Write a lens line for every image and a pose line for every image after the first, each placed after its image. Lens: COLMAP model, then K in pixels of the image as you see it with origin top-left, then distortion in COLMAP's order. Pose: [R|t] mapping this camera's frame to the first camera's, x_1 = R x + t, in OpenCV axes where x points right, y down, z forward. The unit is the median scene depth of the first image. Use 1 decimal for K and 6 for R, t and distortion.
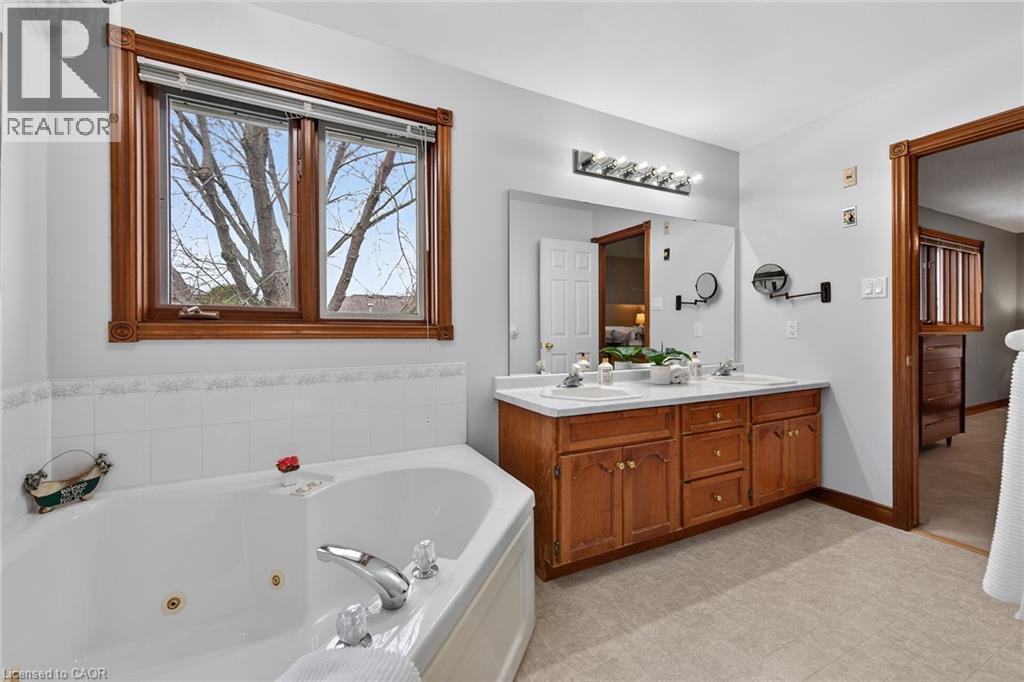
lens RADIAL K [[408.5, 0, 515.3], [0, 408.5, 337.4], [0, 0, 1]] dist [-0.000476, -0.000254]
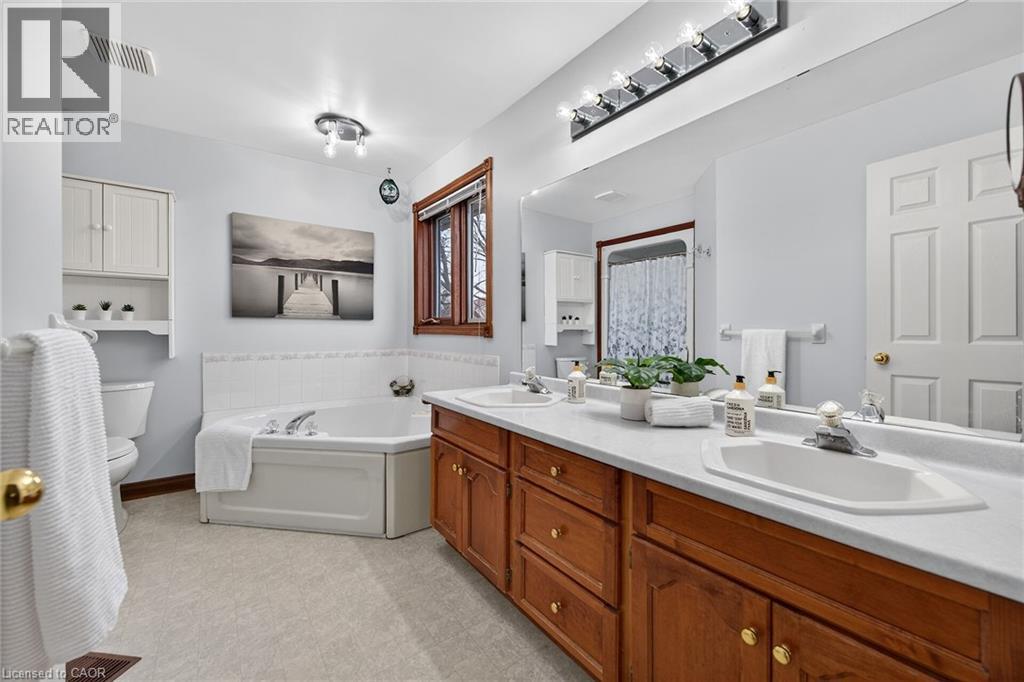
lens RADIAL K [[408.5, 0, 515.3], [0, 408.5, 337.4], [0, 0, 1]] dist [-0.000476, -0.000254]
pose [[0.180078, 0.021748, -0.983412, 1.450311], [-0.014600, 0.999705, 0.019435, -0.027240], [0.983544, 0.010858, 0.180342, 1.110470]]
